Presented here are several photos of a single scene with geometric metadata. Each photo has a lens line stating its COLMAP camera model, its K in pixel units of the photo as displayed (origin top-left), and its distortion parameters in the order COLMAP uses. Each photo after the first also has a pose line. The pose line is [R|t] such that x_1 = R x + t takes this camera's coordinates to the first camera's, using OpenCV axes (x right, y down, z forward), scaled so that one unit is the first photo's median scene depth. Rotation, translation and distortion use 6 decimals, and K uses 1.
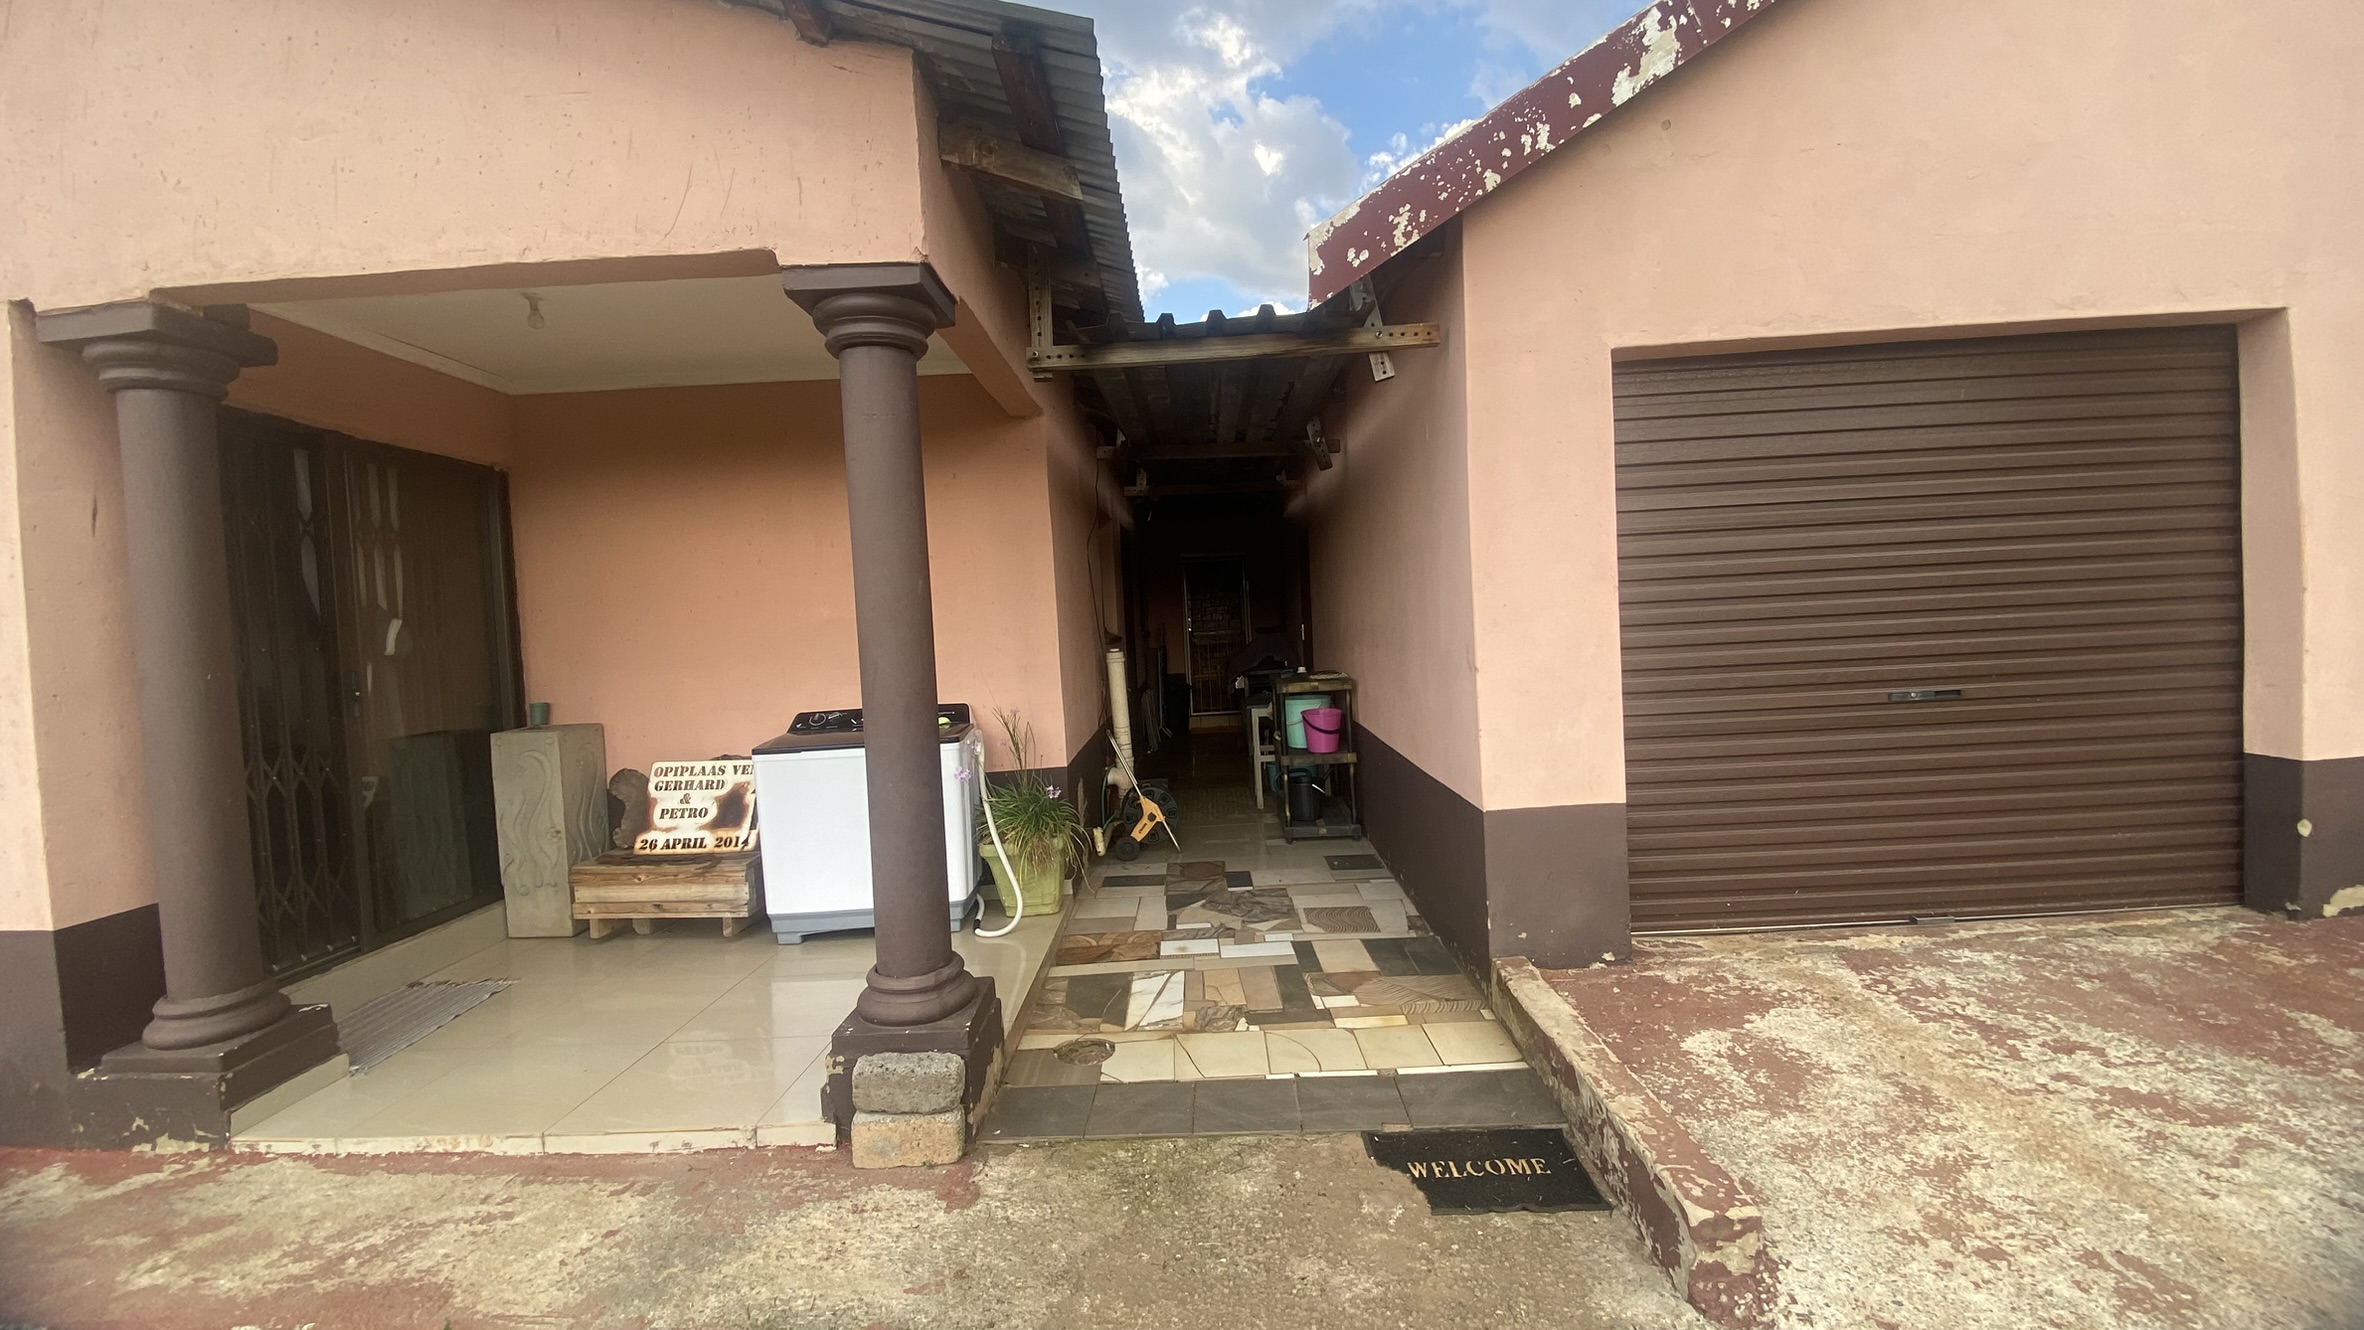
lens RADIAL K [[948.4, 0, 1185.9], [0, 948.4, 653.3], [0, 0, 1]] dist [0.005126, -0.014427]
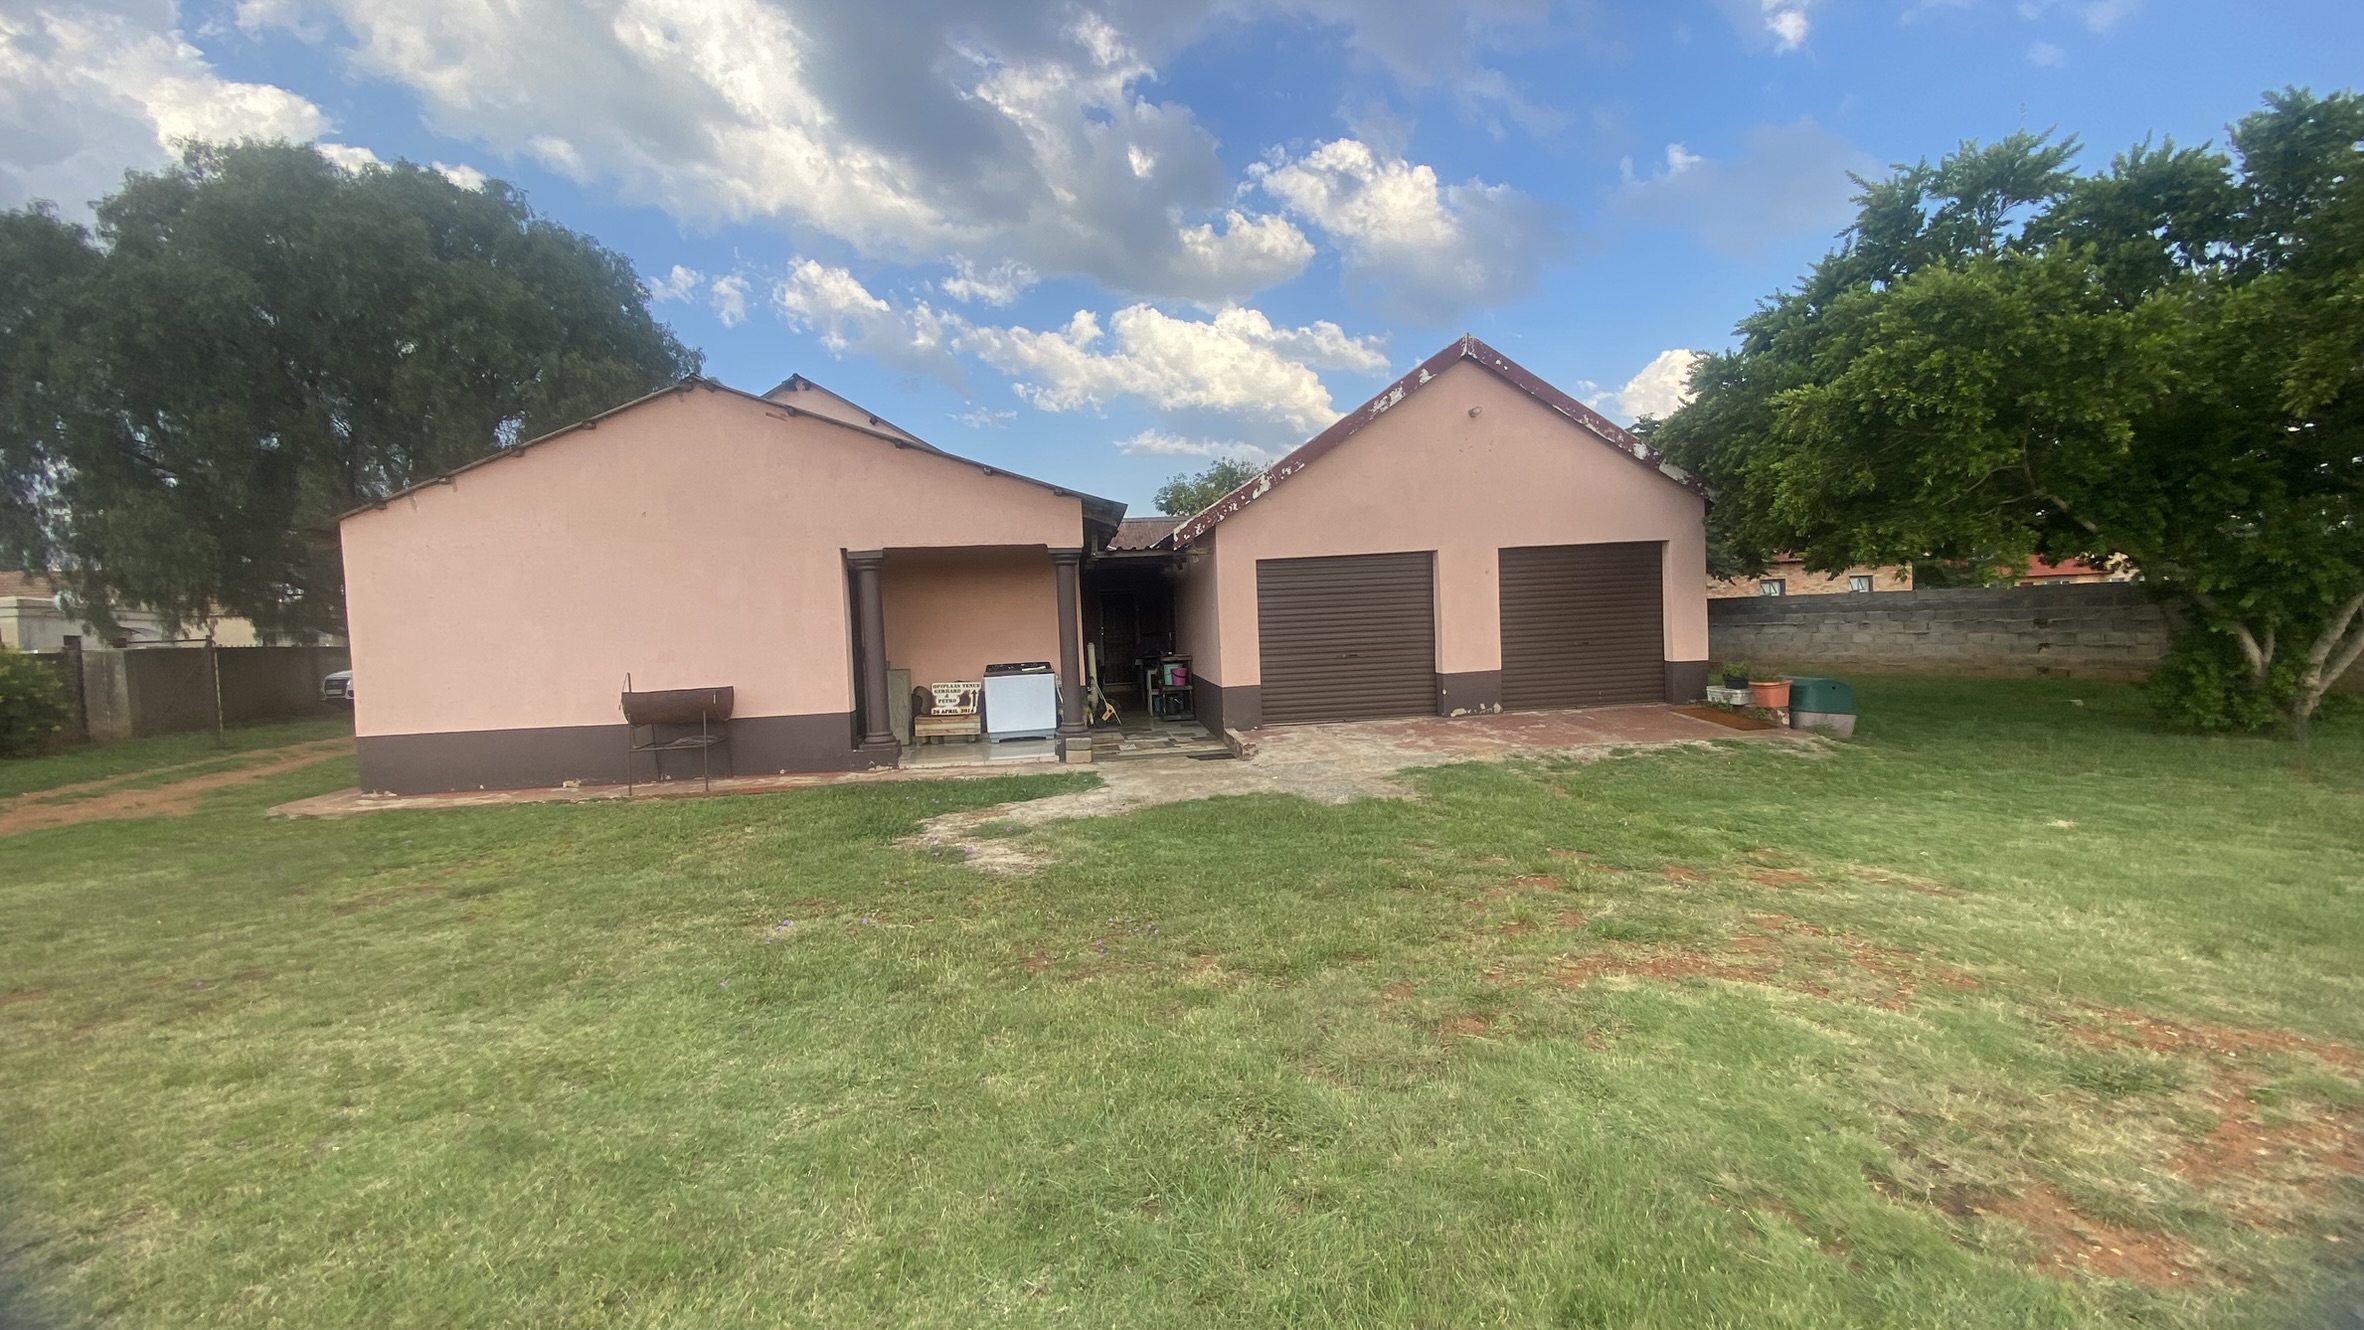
lens RADIAL K [[948.4, 0, 1185.9], [0, 948.4, 653.3], [0, 0, 1]] dist [0.005126, -0.014427]
pose [[0.989930, 0.003926, 0.141505, -0.242080], [-0.003132, 0.999978, -0.005835, 0.046454], [-0.141525, 0.005333, 0.989920, -1.868291]]
